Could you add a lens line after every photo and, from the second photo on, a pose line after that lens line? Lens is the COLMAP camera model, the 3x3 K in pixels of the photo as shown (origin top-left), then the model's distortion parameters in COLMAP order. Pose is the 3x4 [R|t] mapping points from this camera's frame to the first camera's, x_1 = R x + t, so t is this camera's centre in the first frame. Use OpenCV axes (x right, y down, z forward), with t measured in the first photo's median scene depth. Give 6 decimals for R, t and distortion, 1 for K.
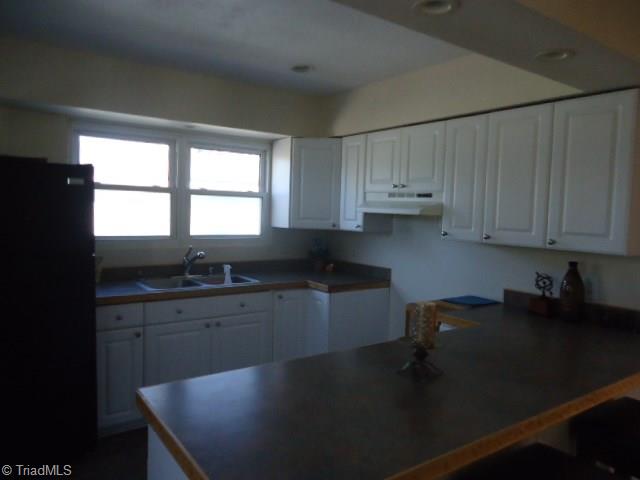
lens RADIAL K [[475.2, 0, 320.0], [0, 475.2, 240.0], [0, 0, 1]] dist [-0.002445, 0.001558]
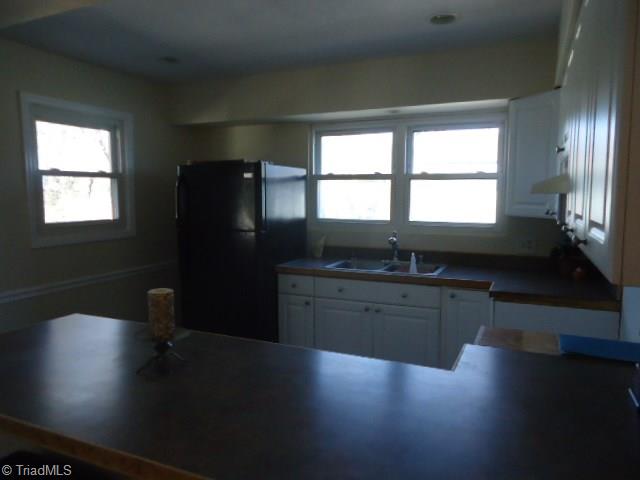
lens RADIAL K [[454.6, 0, 306.5], [0, 454.6, 240.8], [0, 0, 1]] dist [-0.014576, 0.003985]
pose [[0.492180, 0.063450, -0.868178, 0.528152], [-0.041240, 0.997920, 0.049553, -0.007869], [0.869516, 0.011415, 0.493773, 0.408665]]
